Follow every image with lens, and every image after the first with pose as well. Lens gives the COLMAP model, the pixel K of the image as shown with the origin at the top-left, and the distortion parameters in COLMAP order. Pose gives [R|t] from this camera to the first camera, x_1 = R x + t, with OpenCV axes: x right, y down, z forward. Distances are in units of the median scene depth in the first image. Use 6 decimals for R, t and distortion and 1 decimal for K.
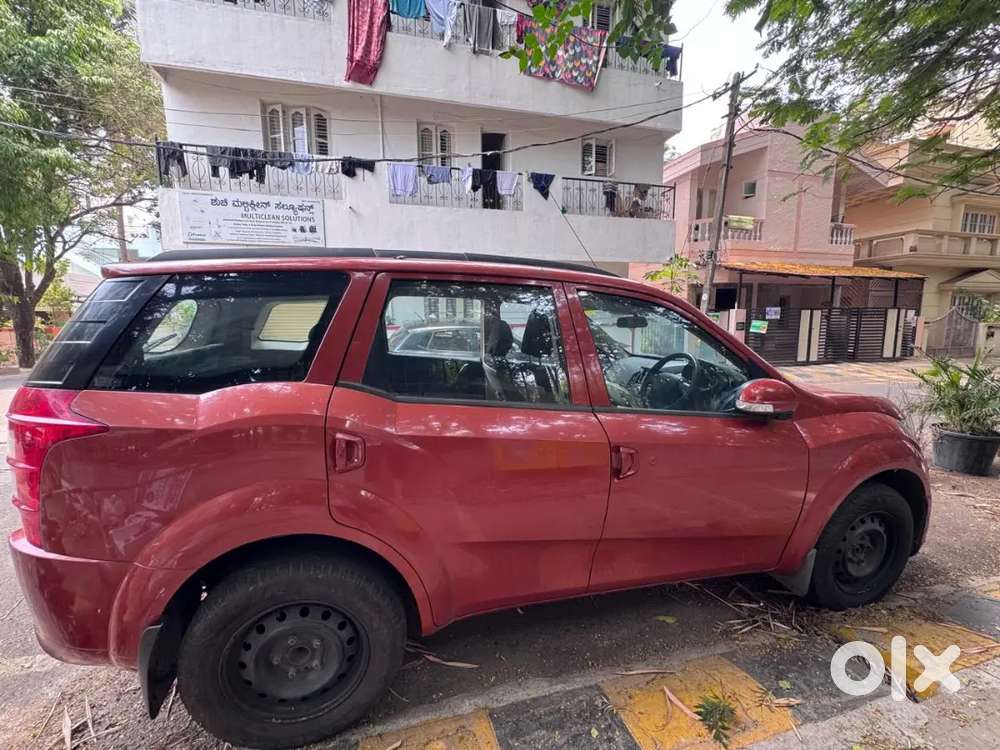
lens RADIAL K [[403.5, 0, 500.0], [0, 403.5, 375.0], [0, 0, 1]] dist [-0.002230, 0.000721]
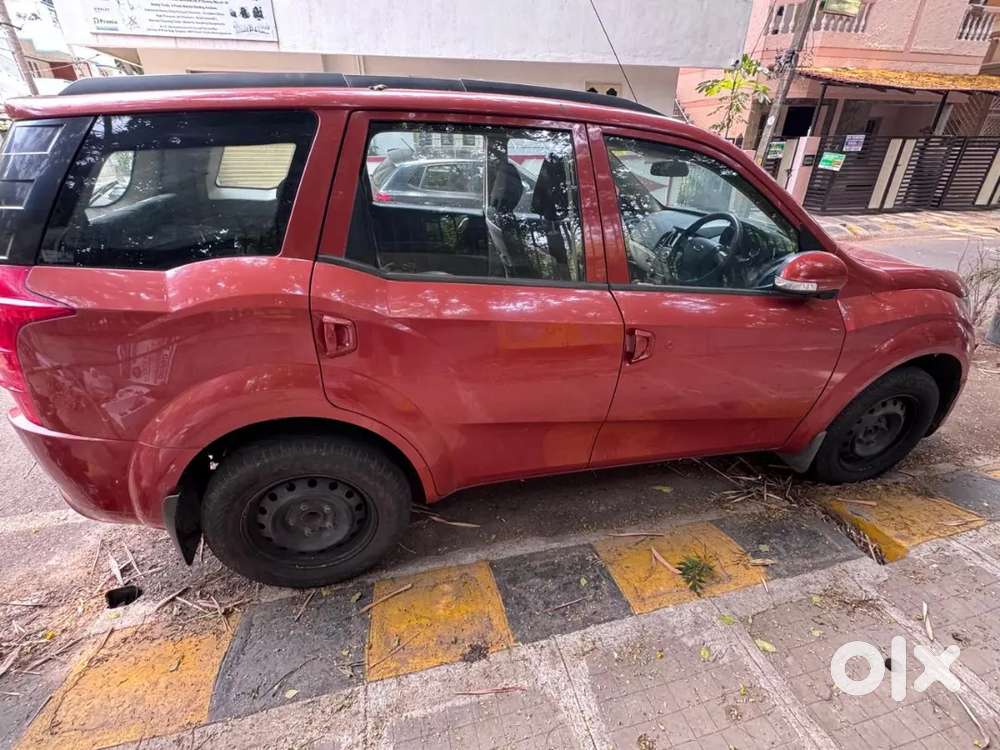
lens RADIAL K [[454.6, 0, 500.1], [0, 454.6, 373.9], [0, 0, 1]] dist [-0.000306, -0.000293]
pose [[0.999788, 0.017965, -0.010099, 0.004145], [-0.013625, 0.943823, 0.330170, -0.055784], [0.015463, -0.329962, 0.943867, -0.003690]]
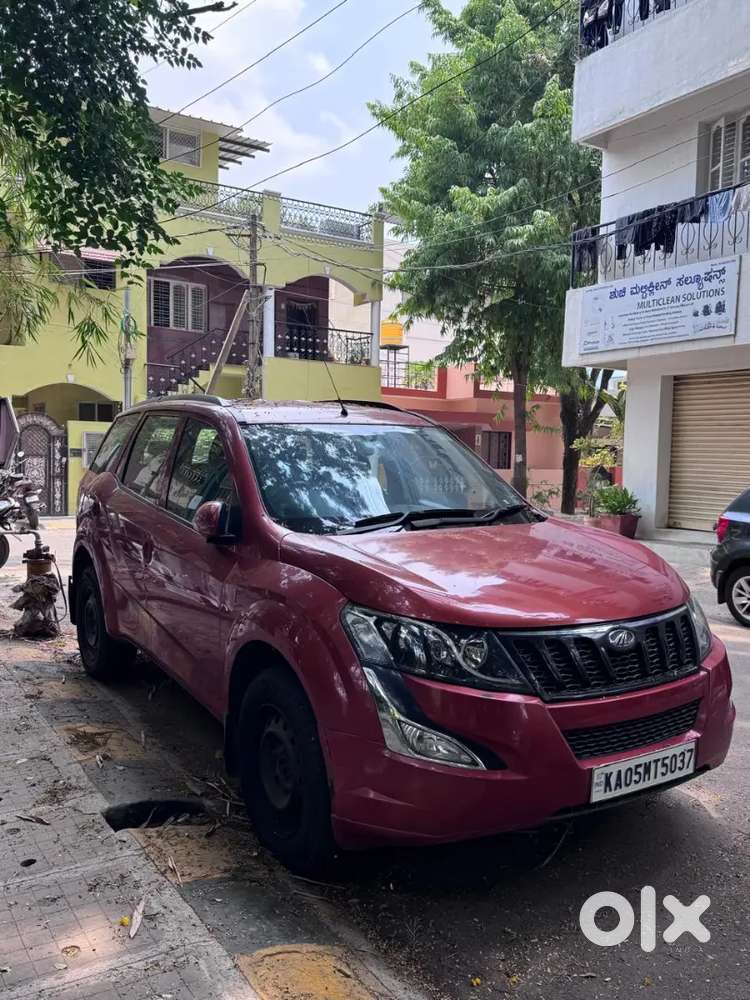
lens RADIAL K [[860.6, 0, 377.3], [0, 860.6, 521.0], [0, 0, 1]] dist [0.002874, -0.005620]
pose [[0.287208, 0.078454, -0.954650, 2.089612], [-0.156225, 0.987132, 0.034123, -0.041825], [0.945043, 0.139339, 0.295769, 0.608237]]
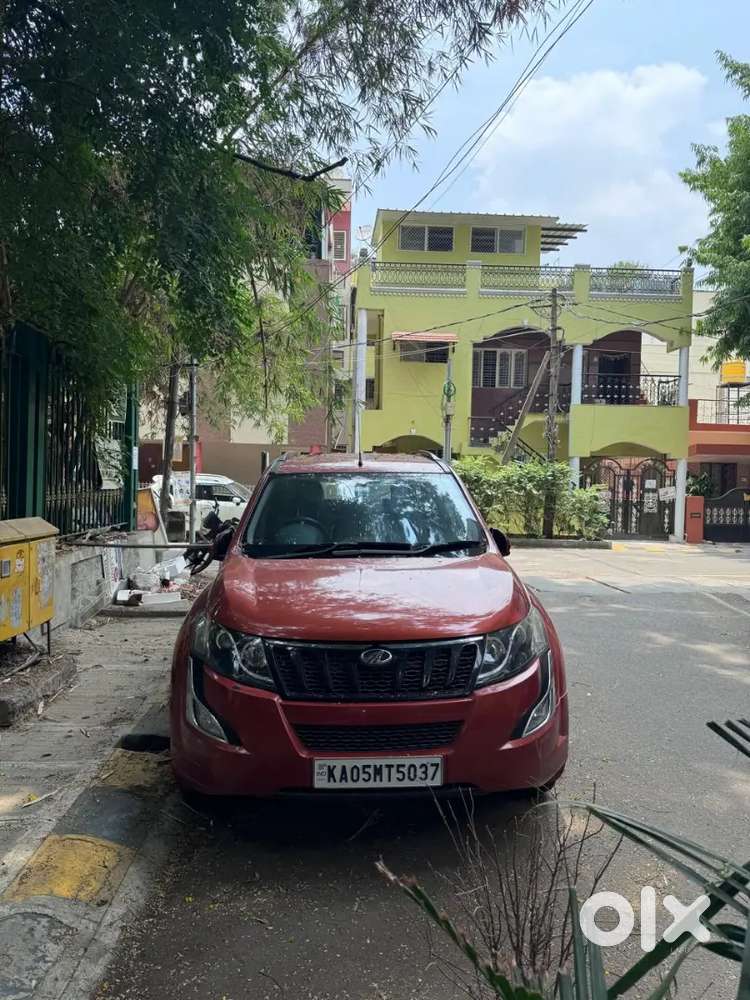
lens RADIAL K [[716.2, 0, 374.6], [0, 716.2, 500.9], [0, 0, 1]] dist [0.036779, -0.058212]
pose [[-0.230792, 0.028563, -0.972584, 2.218221], [-0.152900, 0.986086, 0.065242, -0.231945], [0.960915, 0.163766, -0.223213, 1.543166]]
